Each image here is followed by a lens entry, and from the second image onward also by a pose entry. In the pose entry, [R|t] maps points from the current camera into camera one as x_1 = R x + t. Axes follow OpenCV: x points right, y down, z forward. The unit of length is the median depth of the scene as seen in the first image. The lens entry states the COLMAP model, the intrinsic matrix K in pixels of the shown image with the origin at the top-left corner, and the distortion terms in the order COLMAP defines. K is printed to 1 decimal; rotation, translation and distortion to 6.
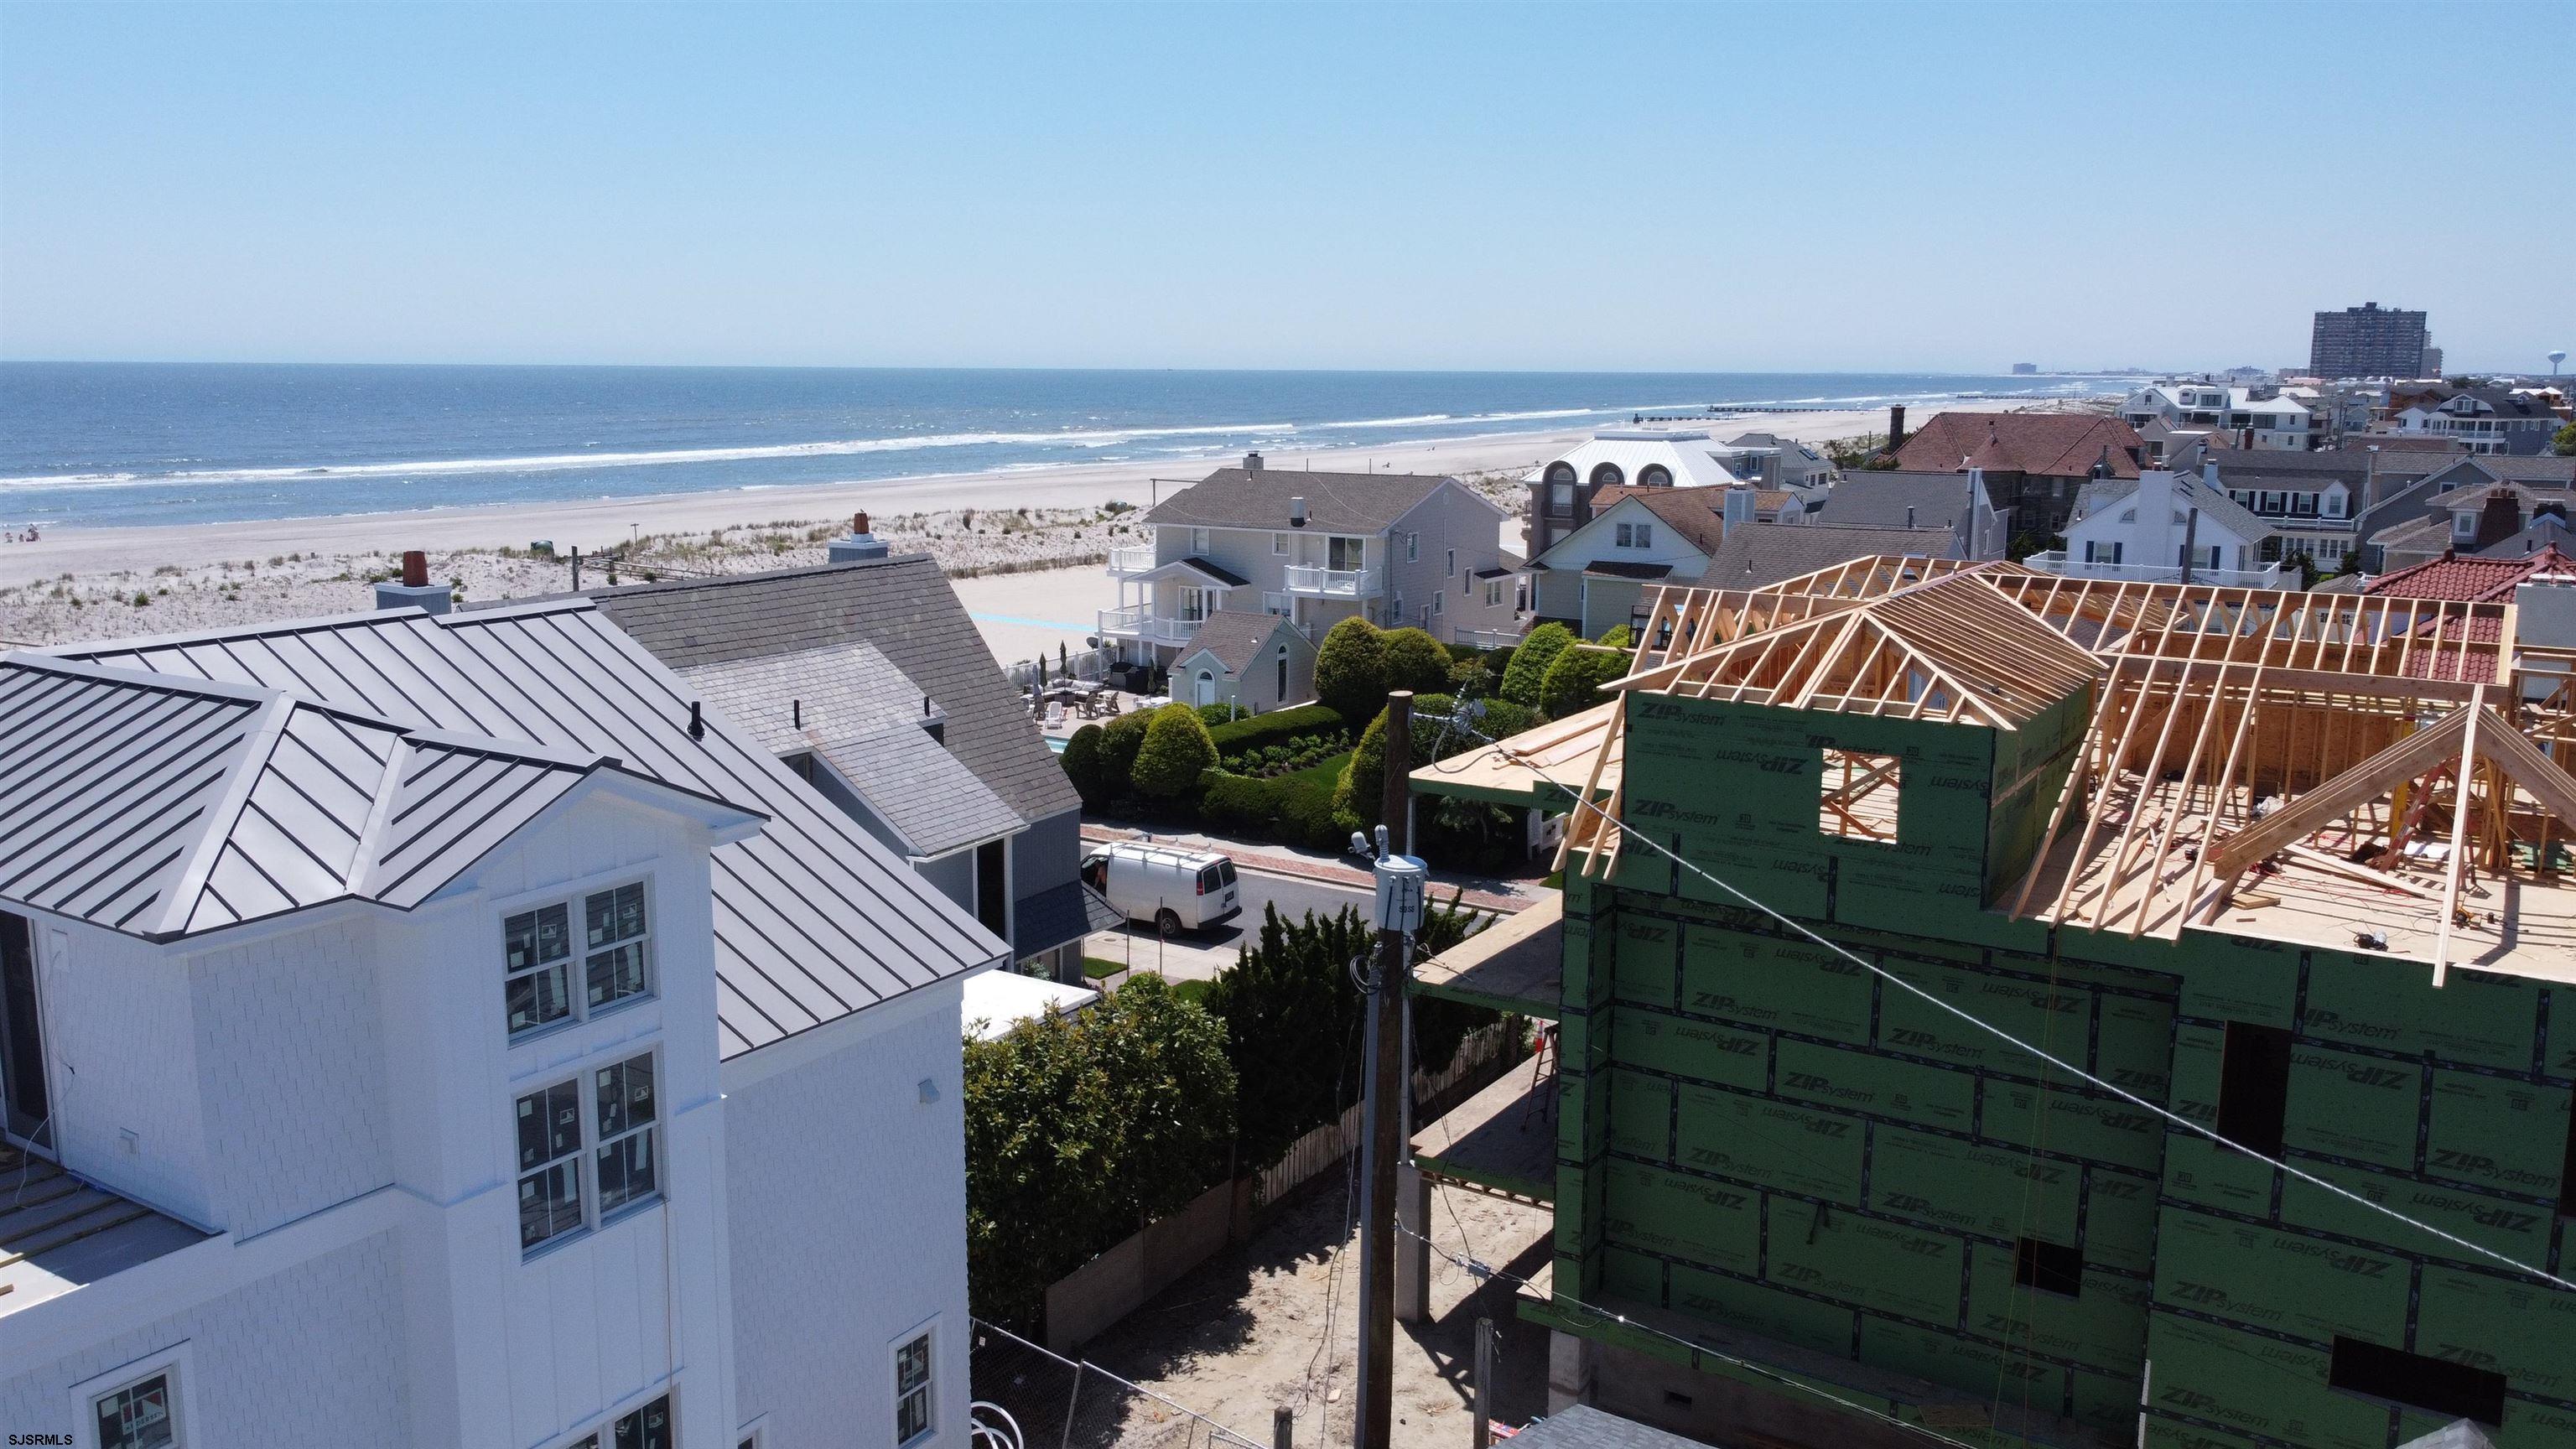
lens RADIAL K [[1950.4, 0, 1276.8], [0, 1950.4, 698.0], [0, 0, 1]] dist [0.007912, -0.010544]
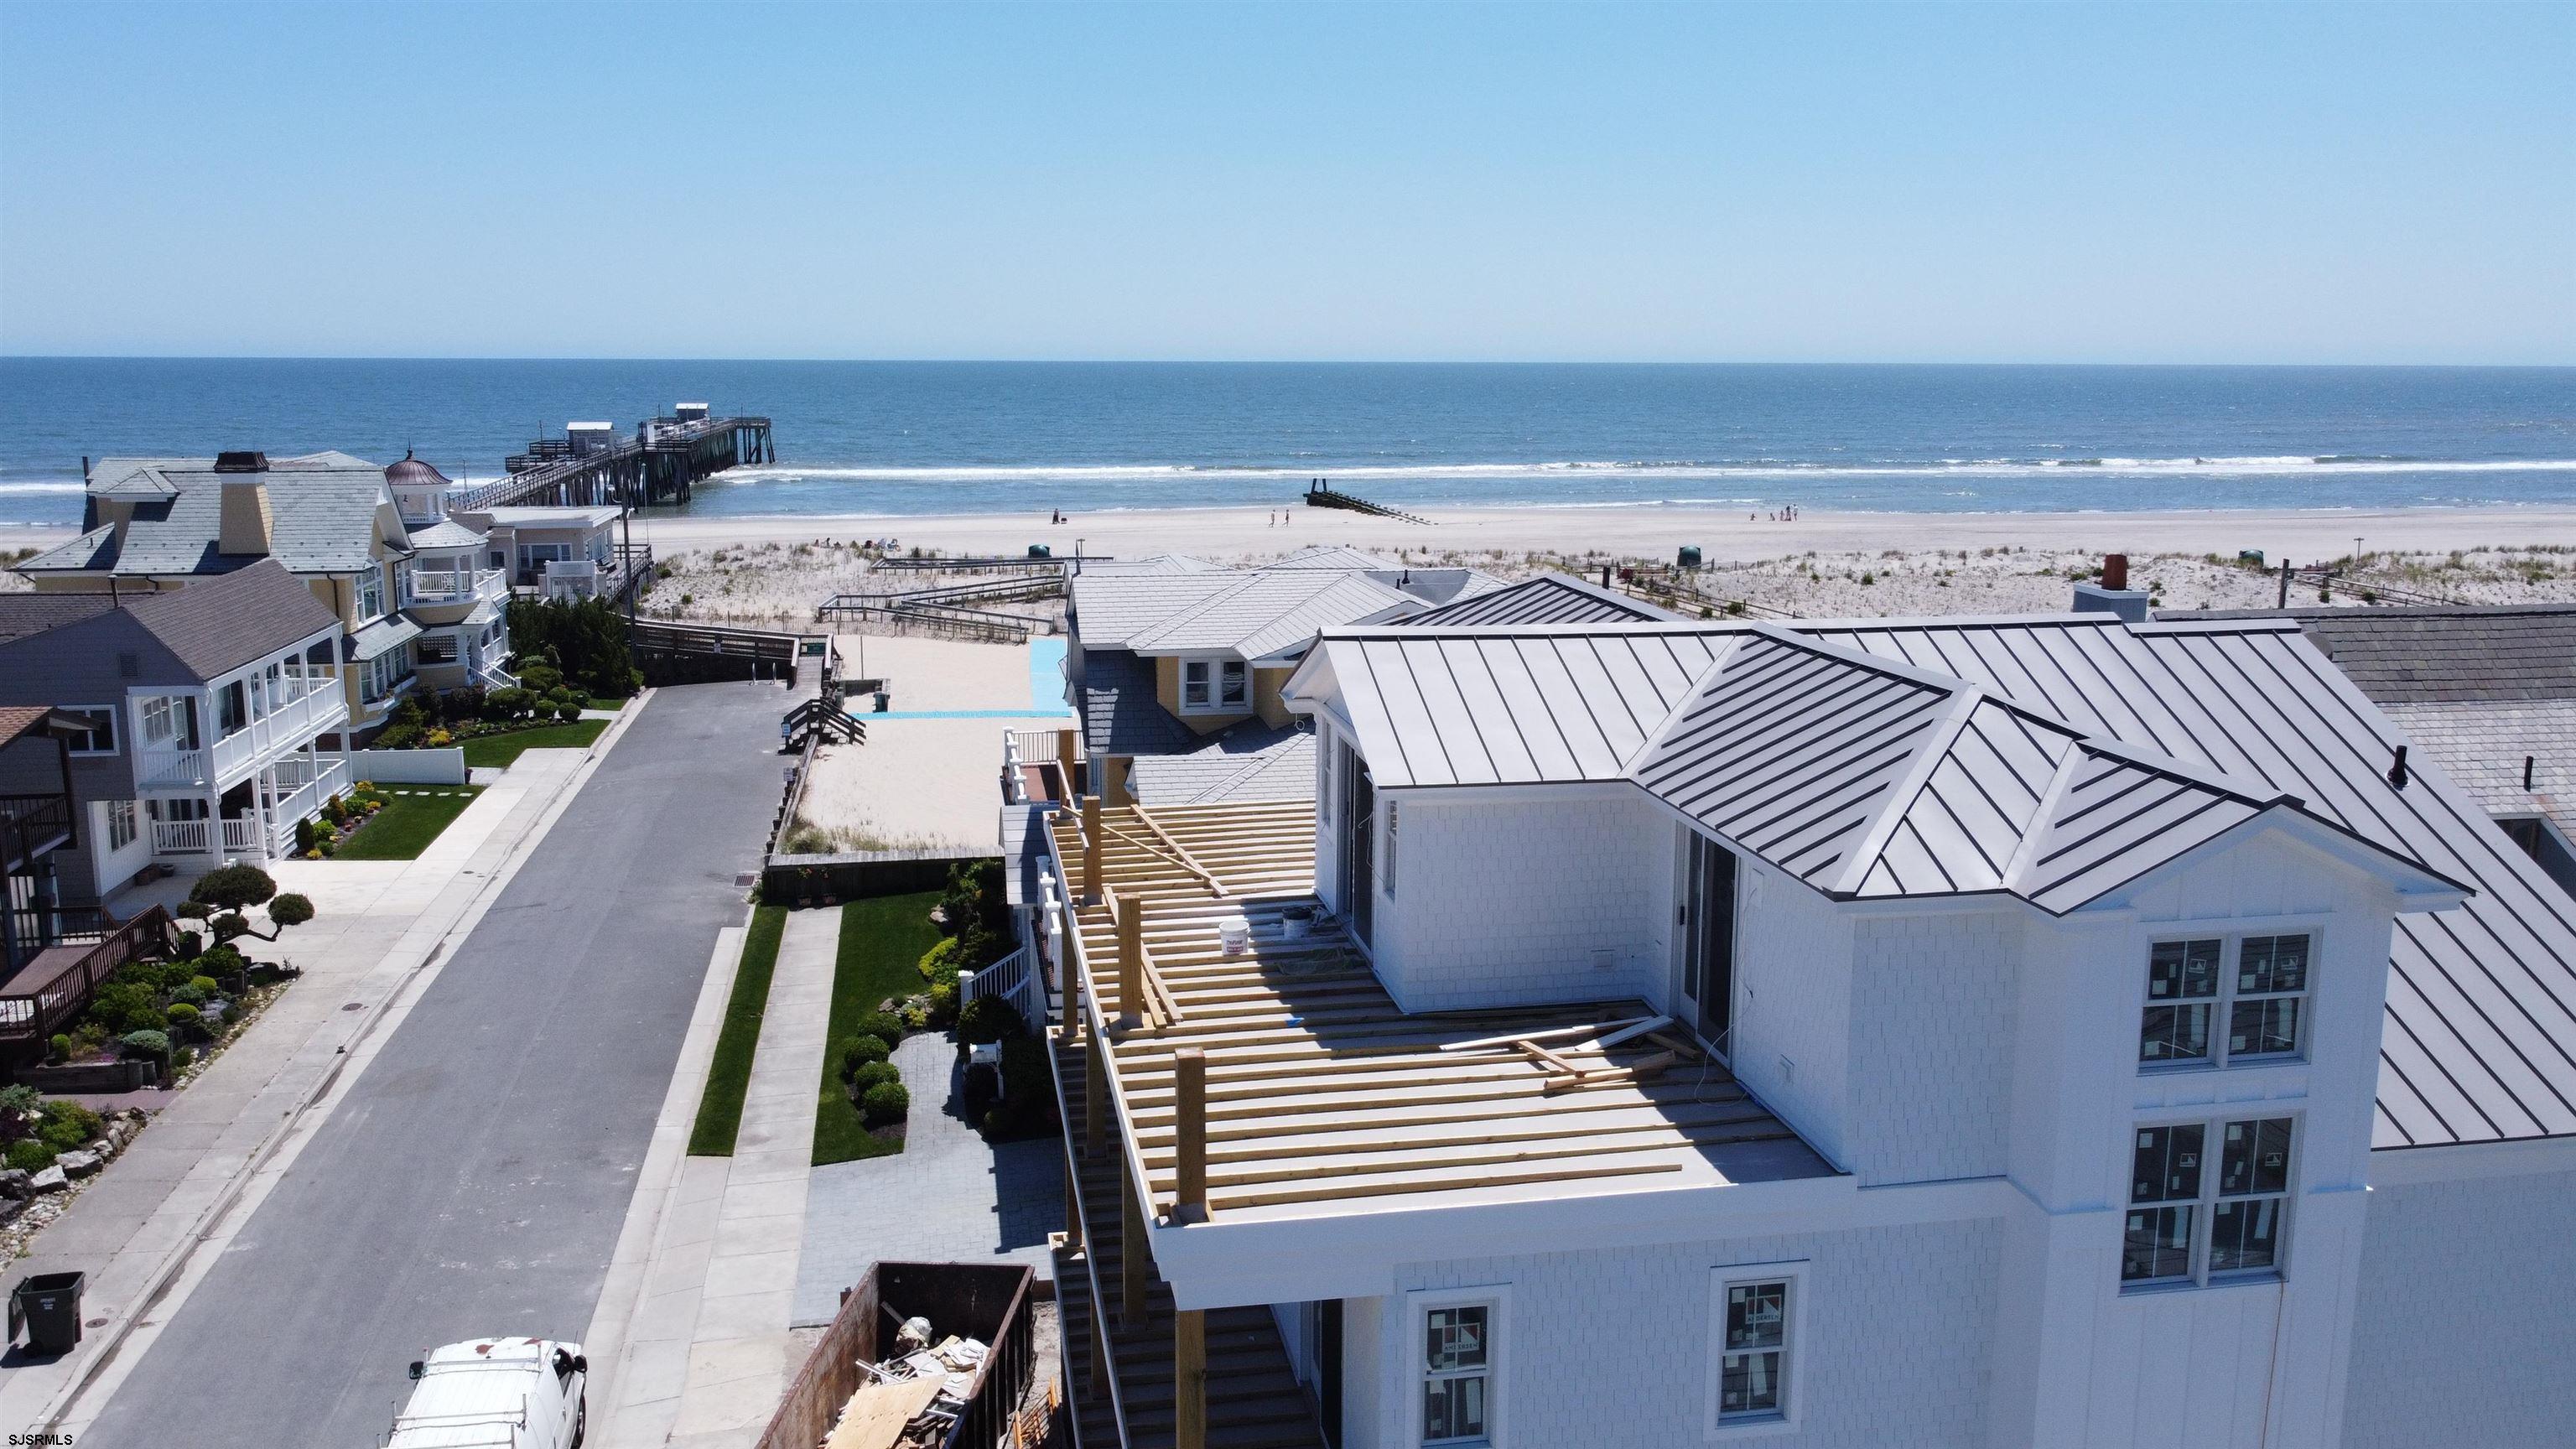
lens RADIAL K [[1950.4, 0, 1276.8], [0, 1950.4, 699.7], [0, 0, 1]] dist [0.007912, -0.010544]
pose [[0.679463, 0.122606, -0.723393, -0.001458], [-0.122070, 0.991088, 0.053319, -0.002287], [0.723484, 0.052076, 0.688374, 0.003790]]
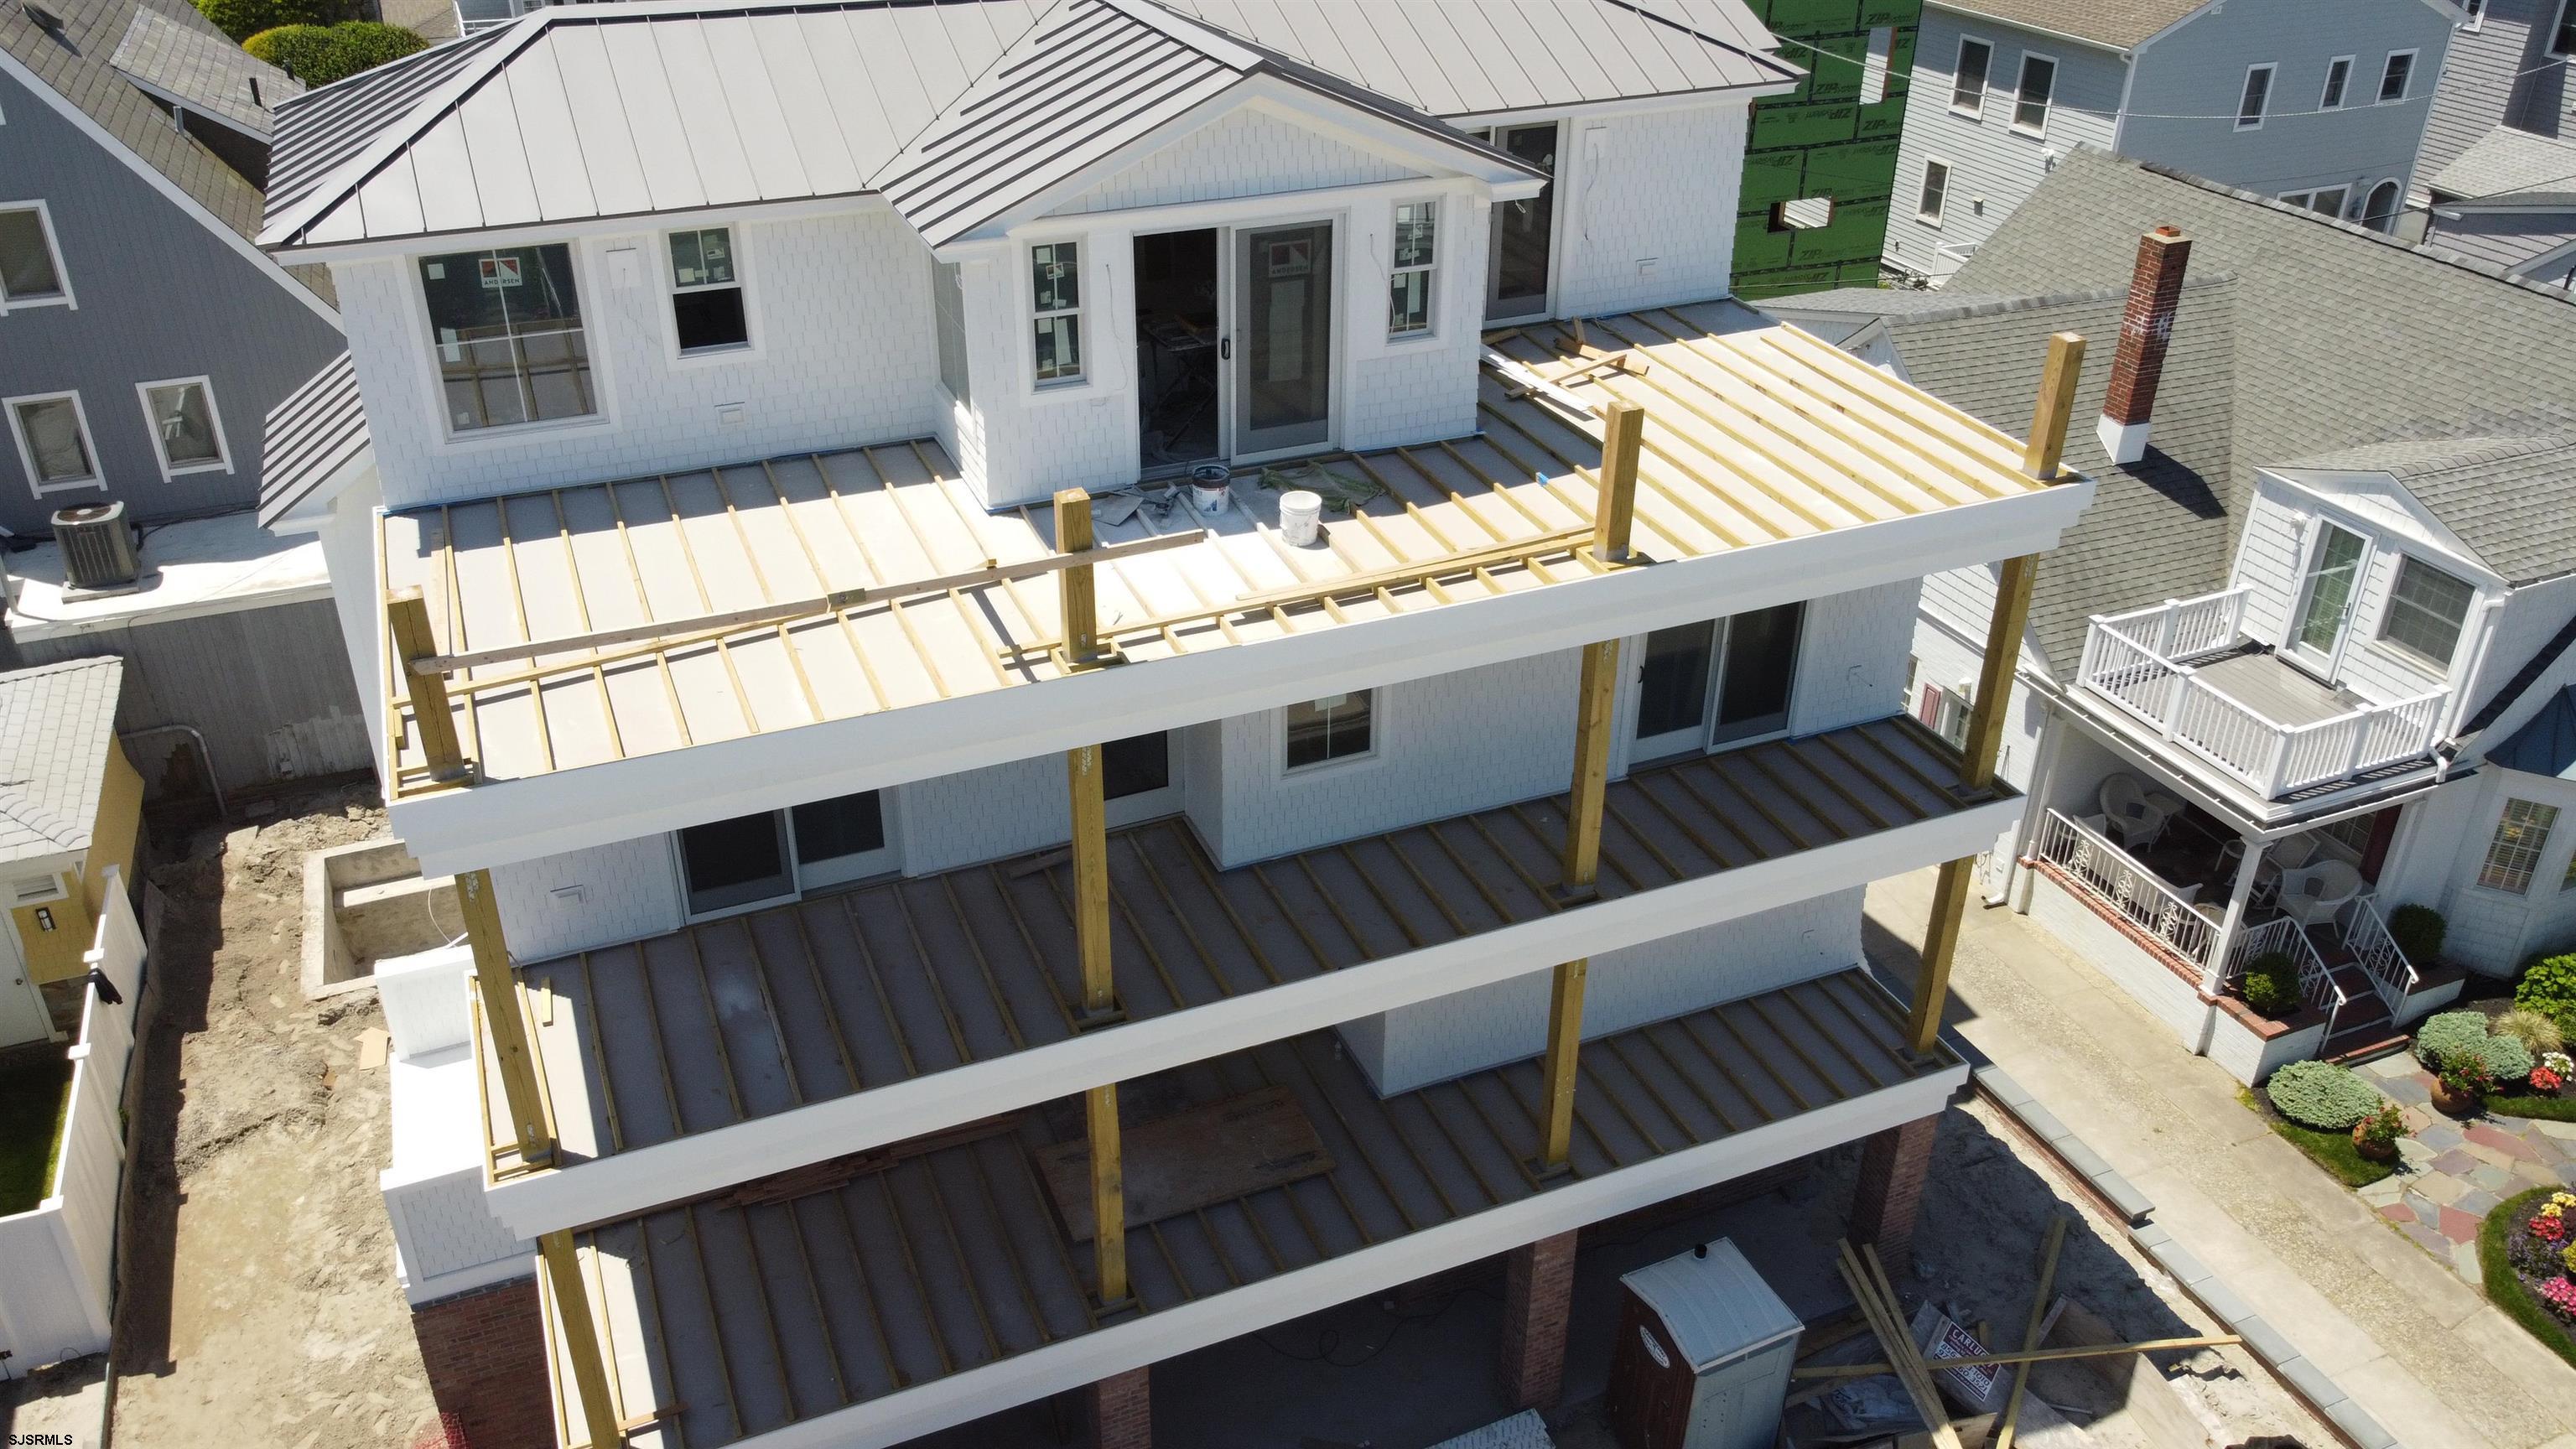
lens RADIAL K [[1950.4, 0, 1282.9], [0, 1950.4, 695.5], [0, 0, 1]] dist [0.007912, -0.010544]
pose [[0.565459, -0.403726, 0.719209, -0.724077], [0.136236, 0.905747, 0.401326, -0.035949], [-0.813447, -0.128952, 0.567165, 0.146047]]
